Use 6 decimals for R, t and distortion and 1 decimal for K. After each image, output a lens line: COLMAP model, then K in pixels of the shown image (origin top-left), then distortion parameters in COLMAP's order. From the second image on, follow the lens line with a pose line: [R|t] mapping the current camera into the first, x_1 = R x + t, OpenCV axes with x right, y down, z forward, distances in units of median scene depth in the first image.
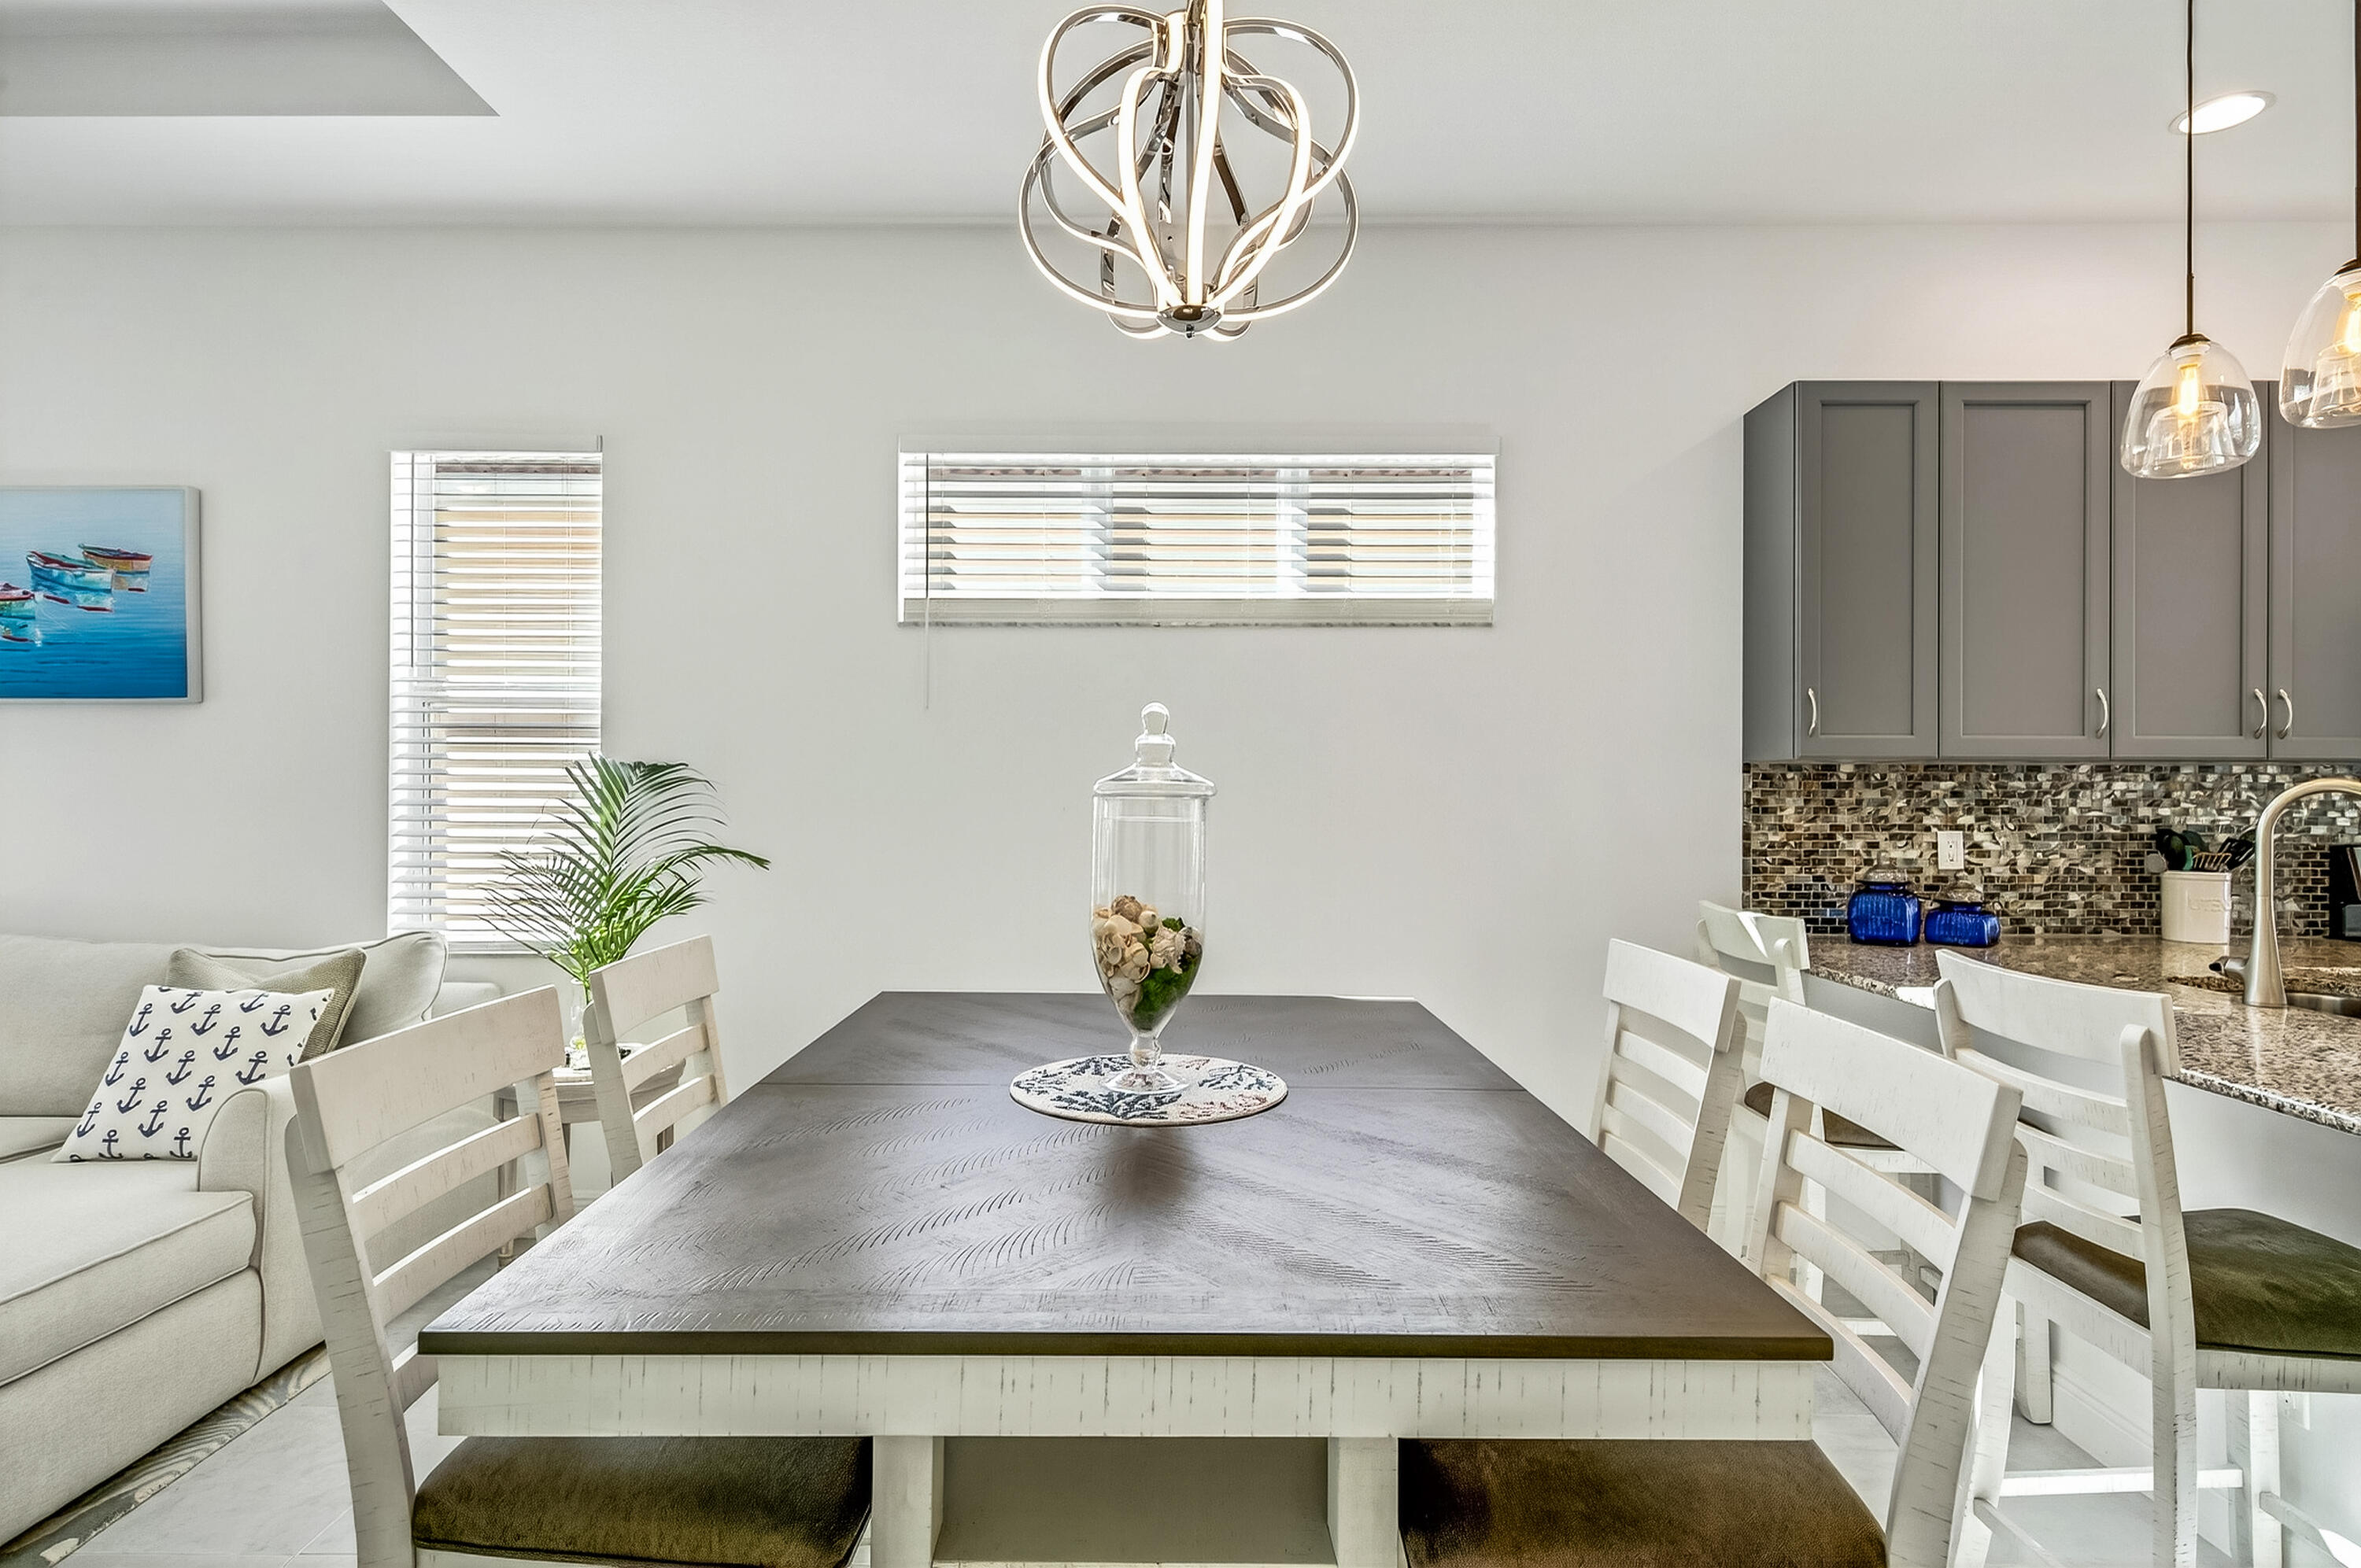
lens RADIAL K [[1210.3, 0, 1180.5], [0, 1210.3, 784.0], [0, 0, 1]] dist [0.004641, 0.001288]
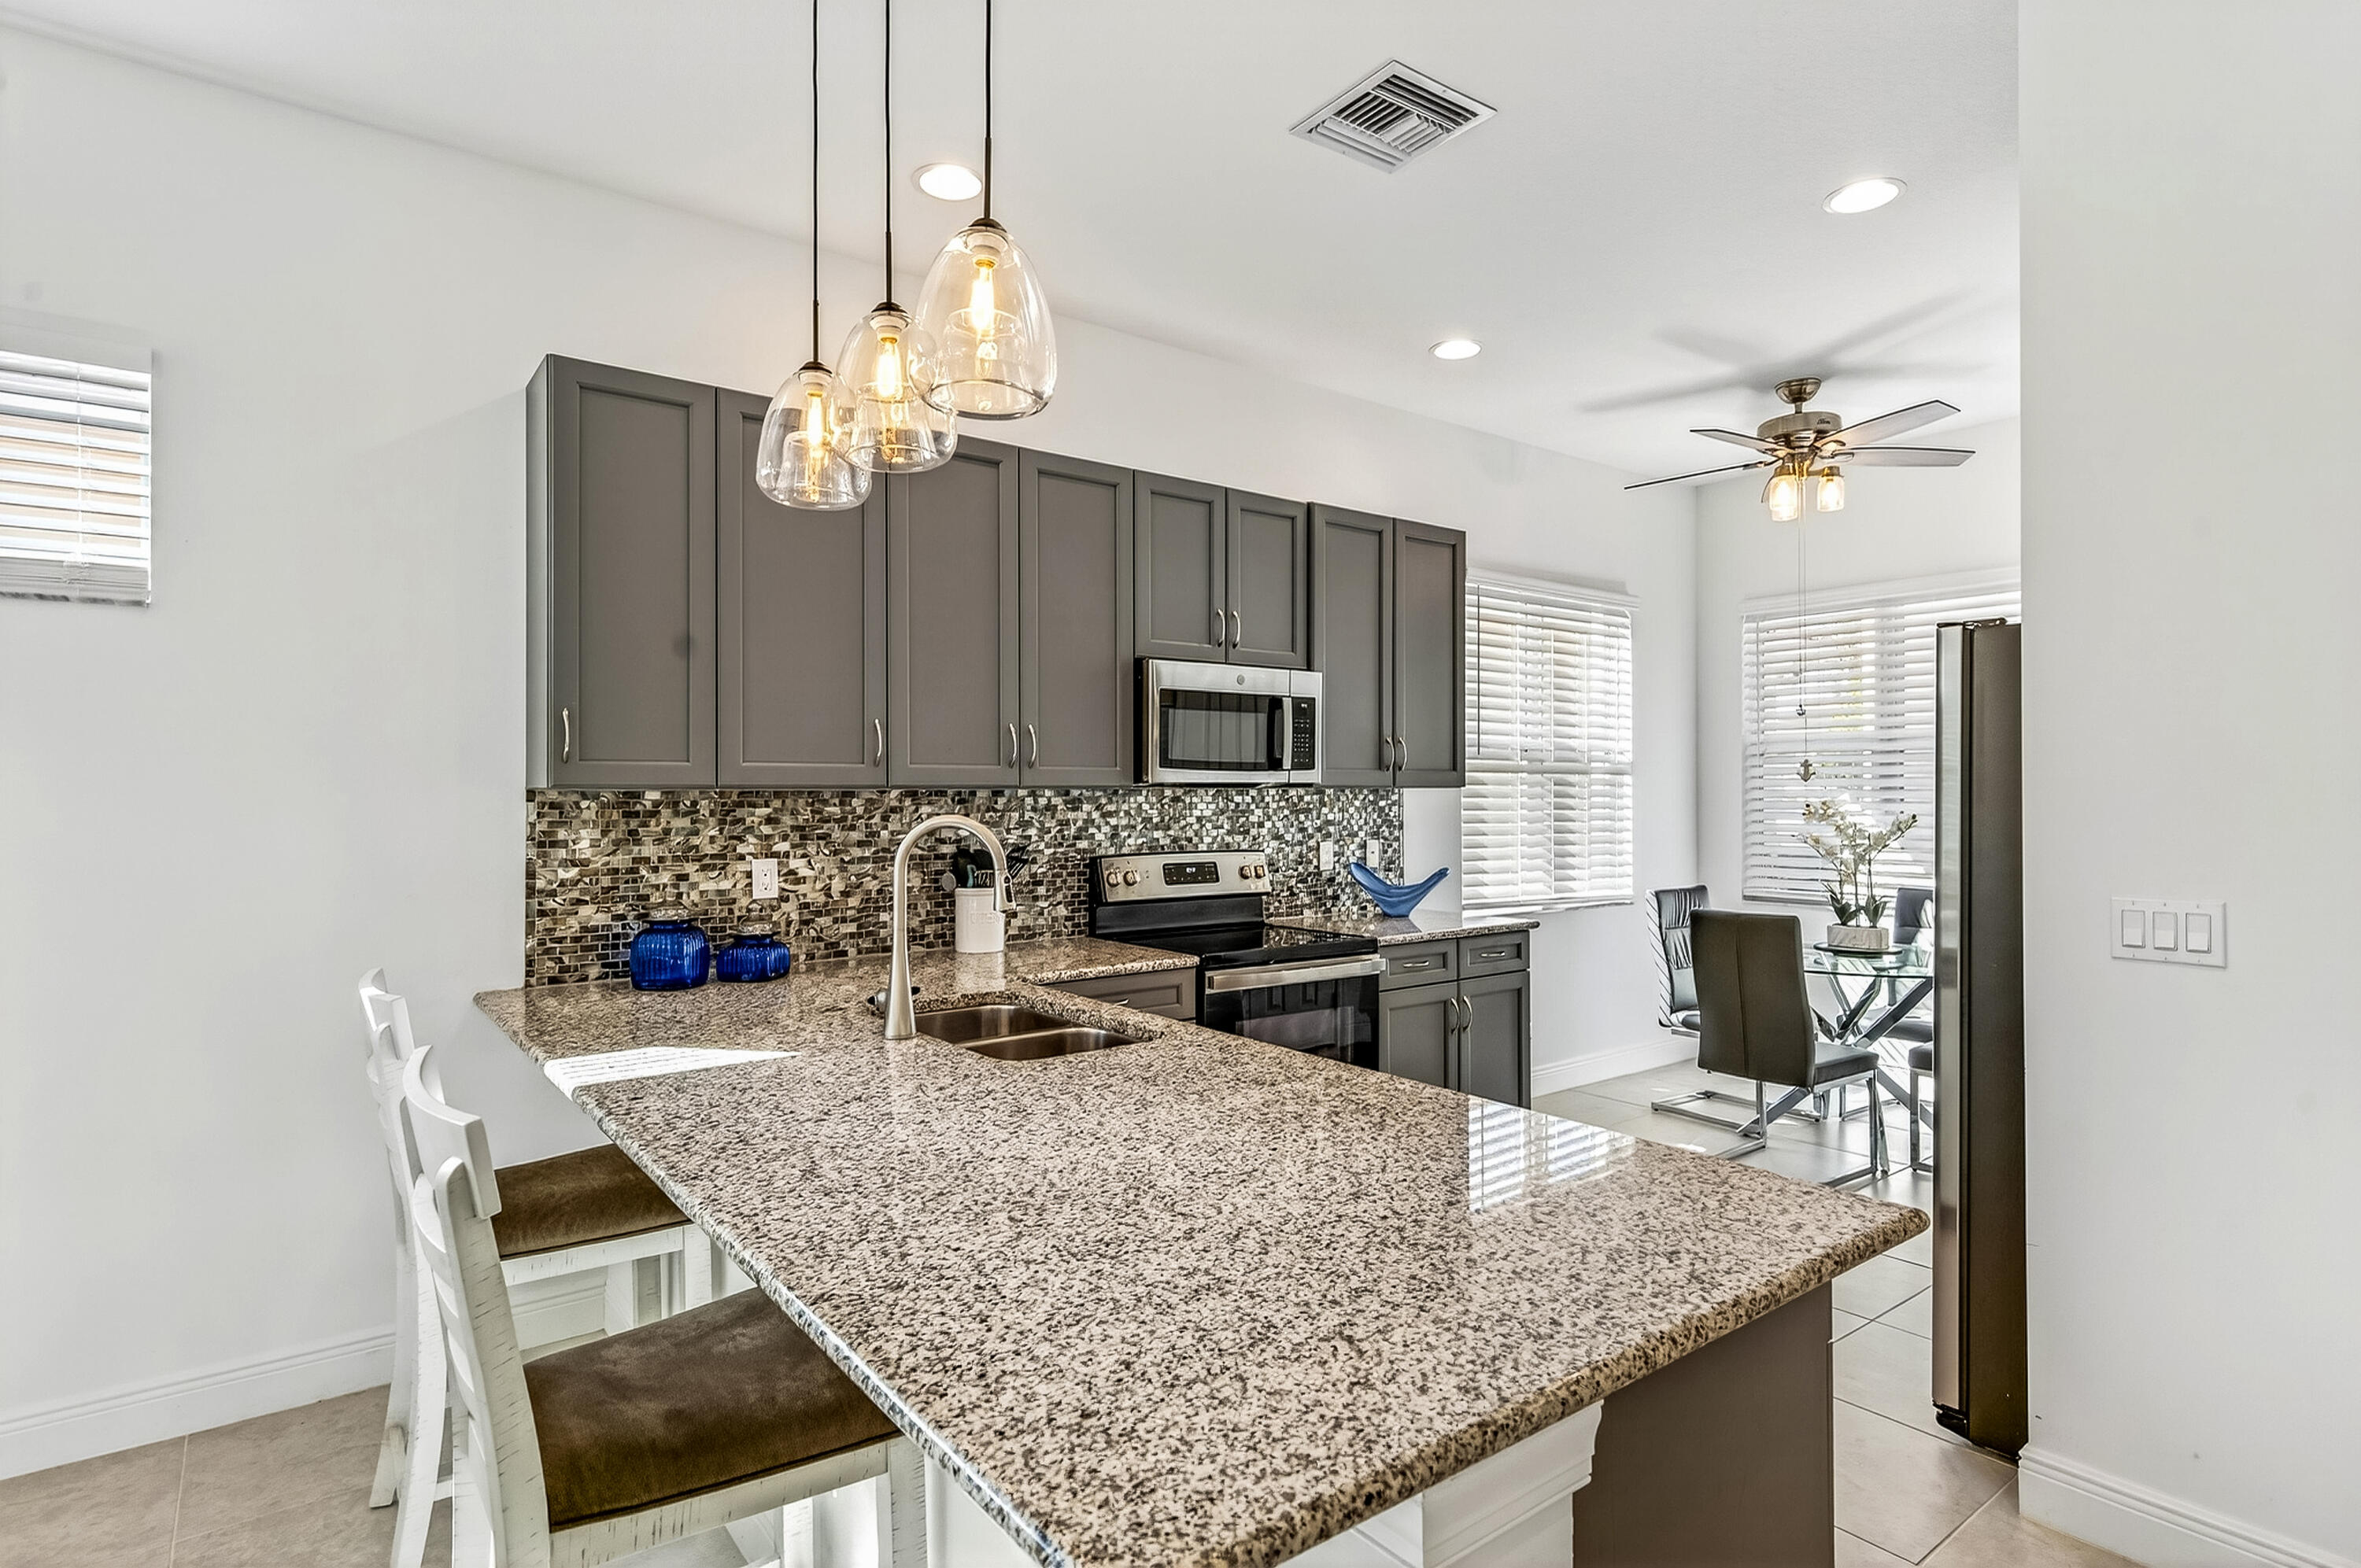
lens RADIAL K [[1167.6, 0, 1180.5], [0, 1167.6, 784.0], [0, 0, 1]] dist [-0.001665, -0.001279]
pose [[0.785944, -0.002594, 0.618293, 0.316824], [0.006325, 0.999973, -0.003844, -0.015595], [-0.618266, 0.006932, 0.785939, 0.056122]]
